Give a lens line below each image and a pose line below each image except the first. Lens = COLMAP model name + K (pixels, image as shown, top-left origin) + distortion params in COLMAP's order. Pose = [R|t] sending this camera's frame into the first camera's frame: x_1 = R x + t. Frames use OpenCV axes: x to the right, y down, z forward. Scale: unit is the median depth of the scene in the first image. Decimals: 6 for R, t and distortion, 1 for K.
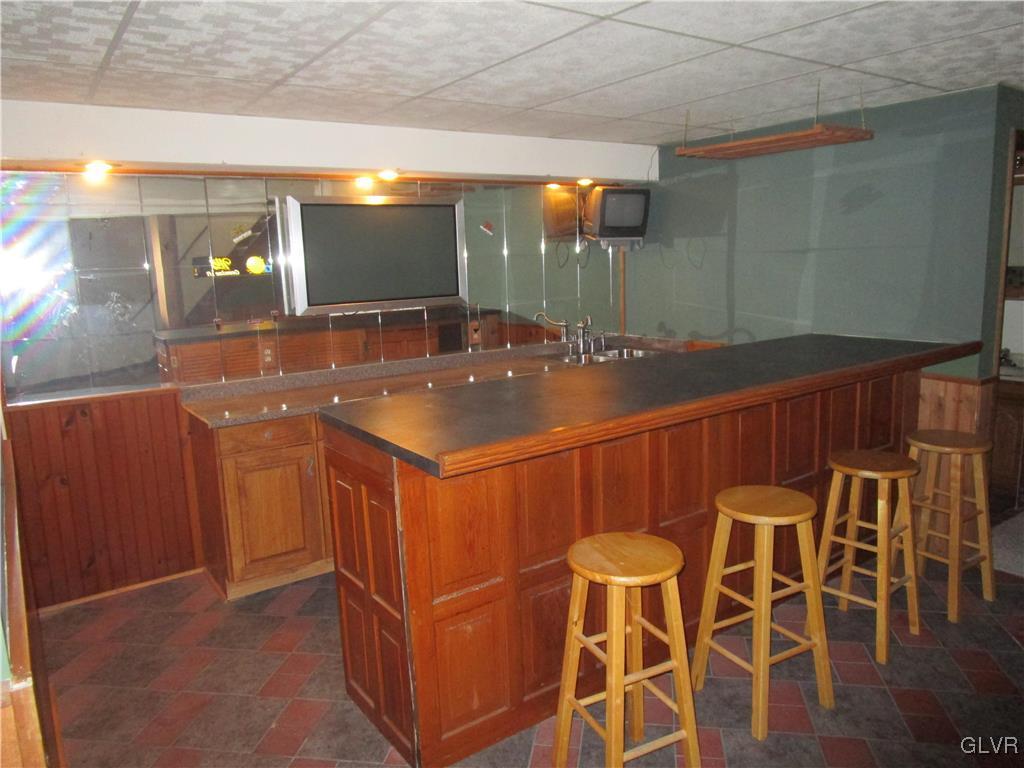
lens RADIAL K [[730.4, 0, 512.0], [0, 730.4, 384.0], [0, 0, 1]] dist [-0.015807, 0.000977]
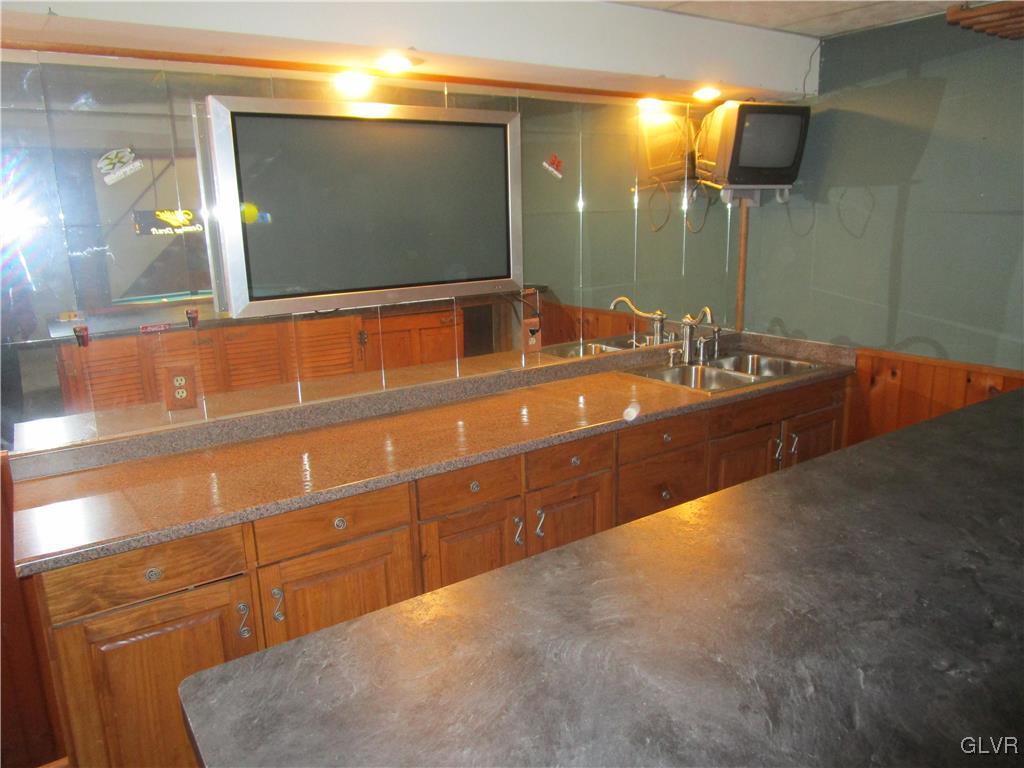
lens RADIAL K [[730.4, 0, 512.0], [0, 730.4, 384.0], [0, 0, 1]] dist [-0.015807, 0.000977]
pose [[0.999892, 0.012752, -0.007357, -0.060752], [-0.012277, 0.998039, 0.061383, -0.064794], [0.008125, -0.061286, 0.998087, 0.359284]]
